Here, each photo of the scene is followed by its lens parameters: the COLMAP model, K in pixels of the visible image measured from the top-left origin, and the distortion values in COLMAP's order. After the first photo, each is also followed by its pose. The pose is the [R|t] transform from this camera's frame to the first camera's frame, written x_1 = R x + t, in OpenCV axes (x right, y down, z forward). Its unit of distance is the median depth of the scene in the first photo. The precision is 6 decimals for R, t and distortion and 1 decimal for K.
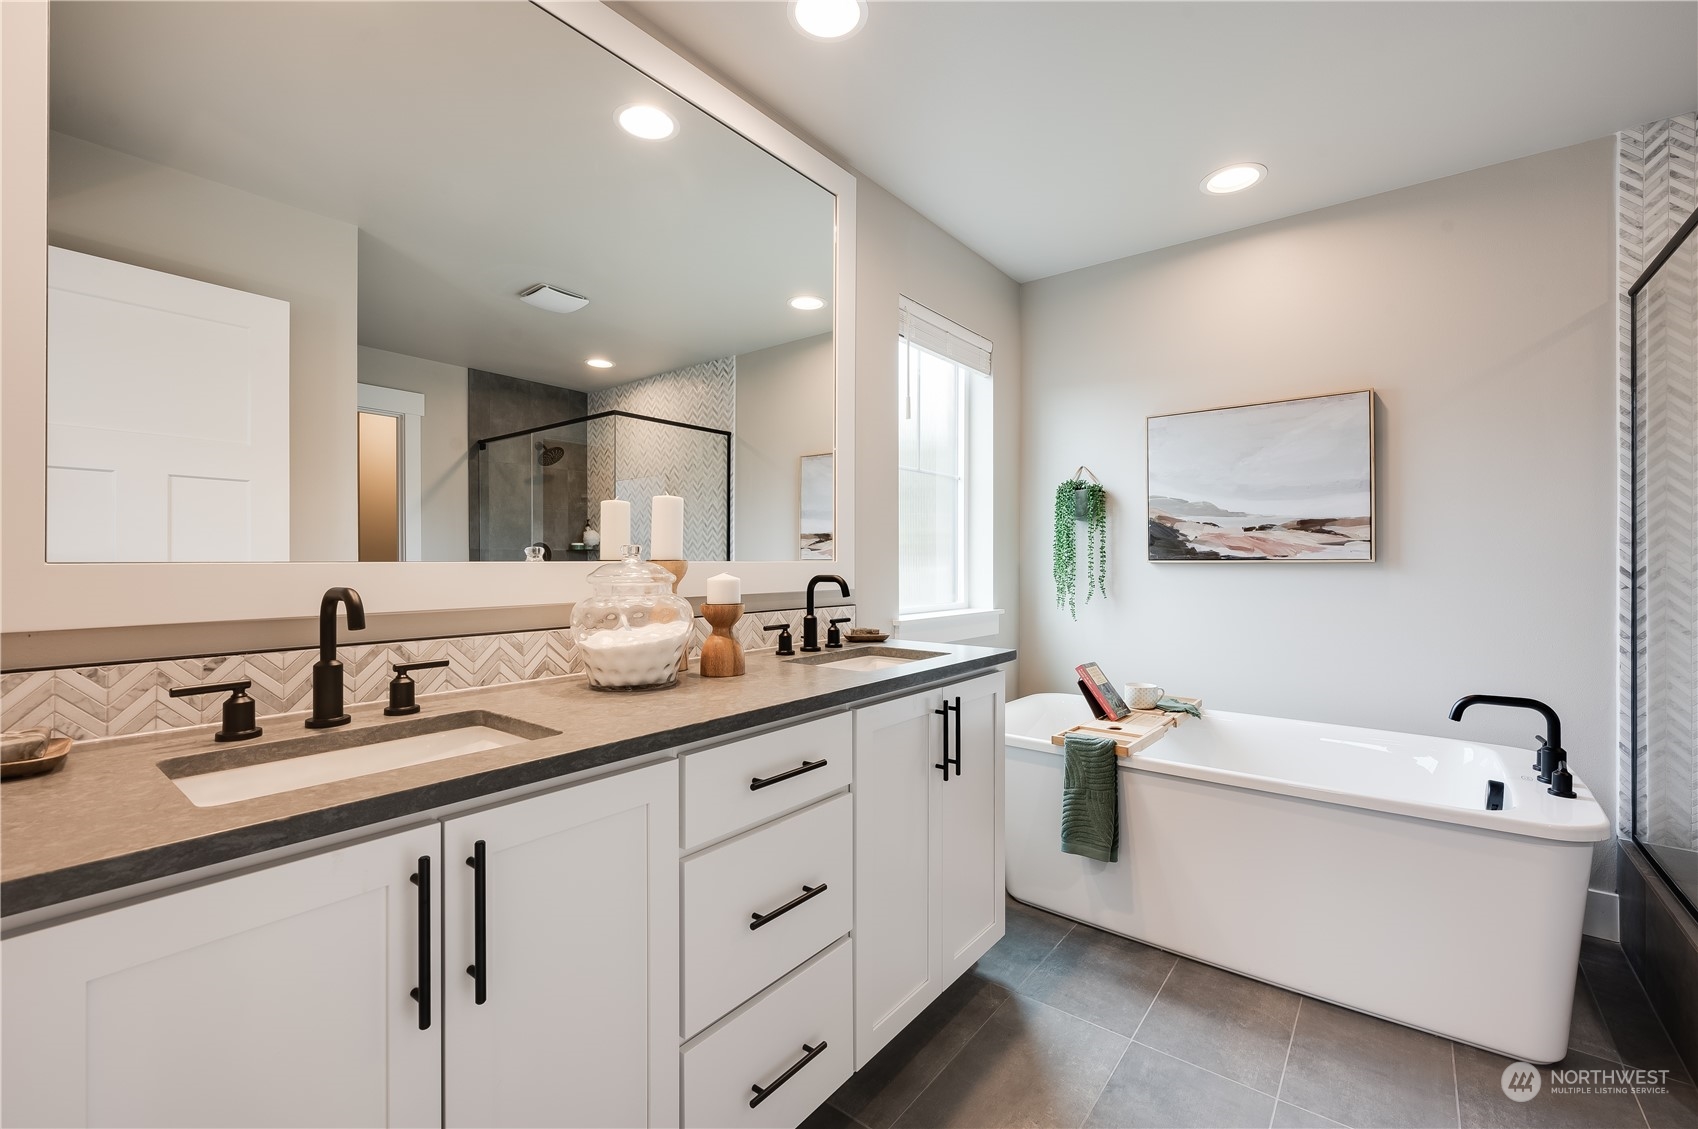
lens RADIAL K [[696.9, 0, 848.2], [0, 696.9, 559.7], [0, 0, 1]] dist [0.000765, 0.000211]
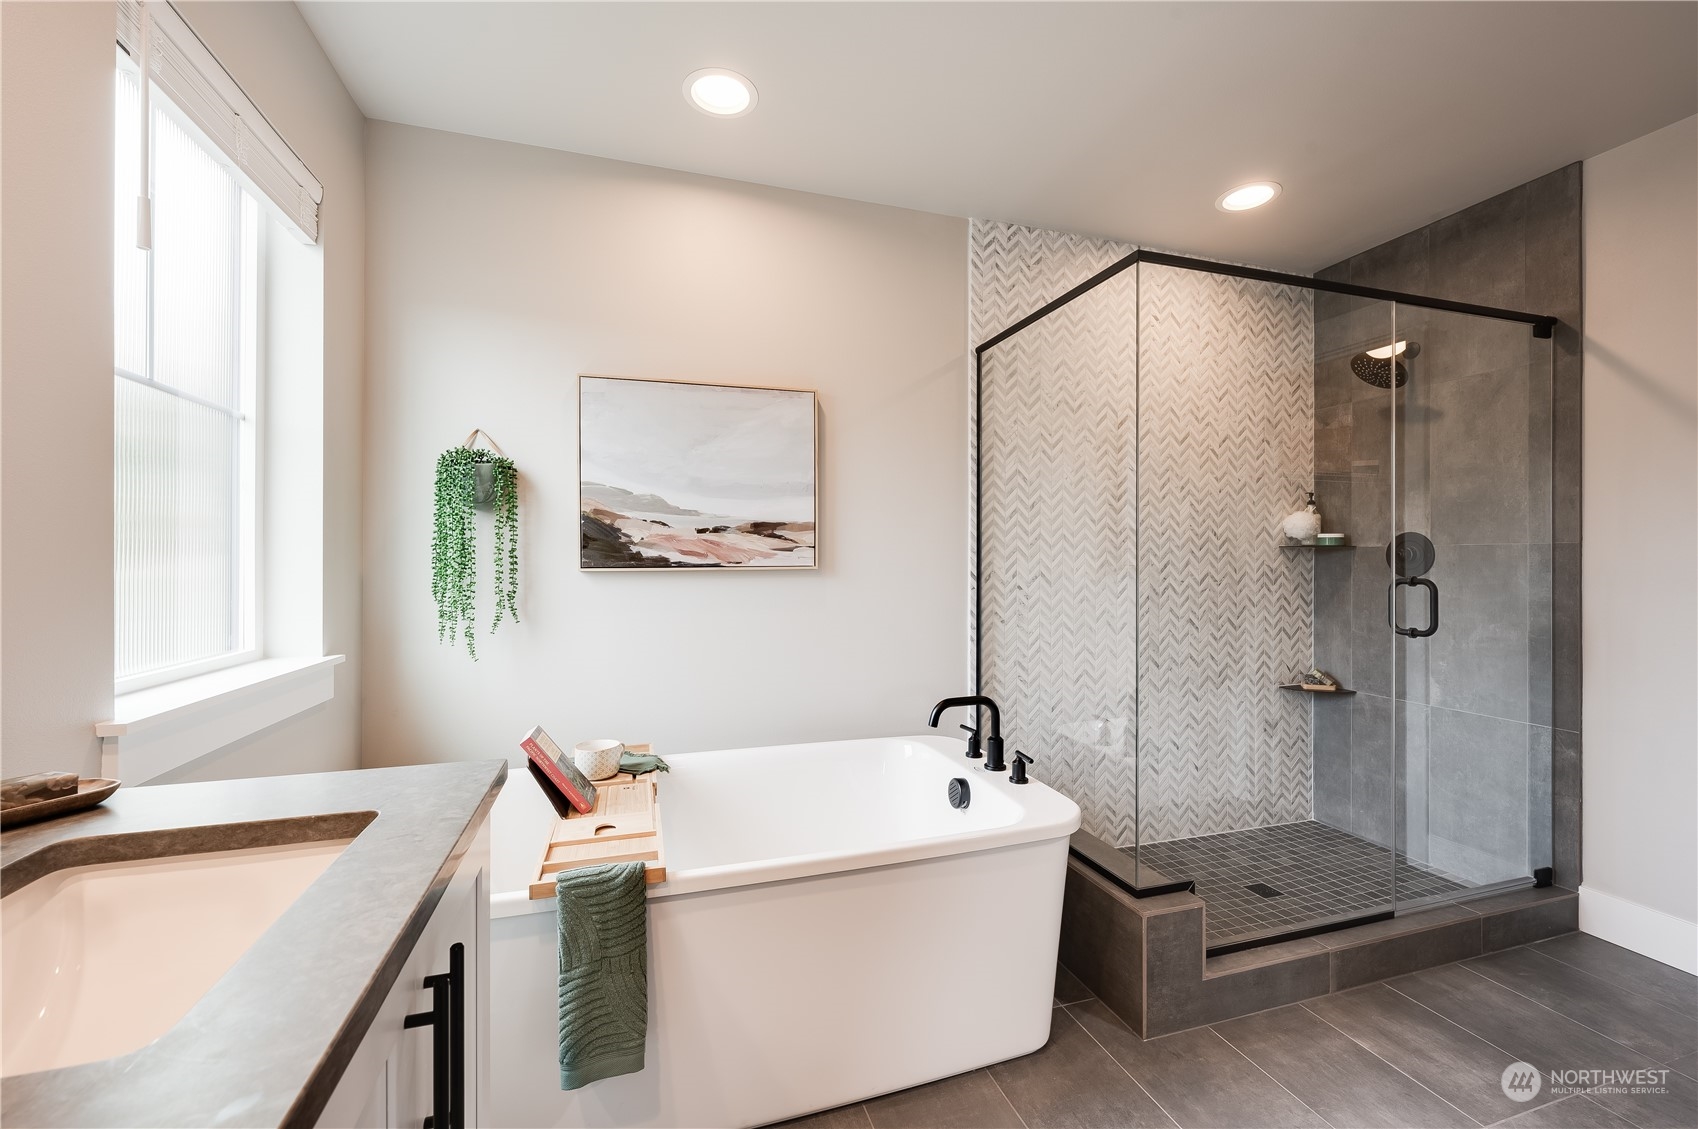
lens RADIAL K [[696.9, 0, 850.7], [0, 696.9, 557.8], [0, 0, 1]] dist [0.000765, 0.000211]
pose [[0.562677, 0.003047, 0.826671, -0.022423], [0.002076, 0.999985, -0.005099, -0.006309], [-0.826674, 0.004585, 0.562662, 0.379559]]
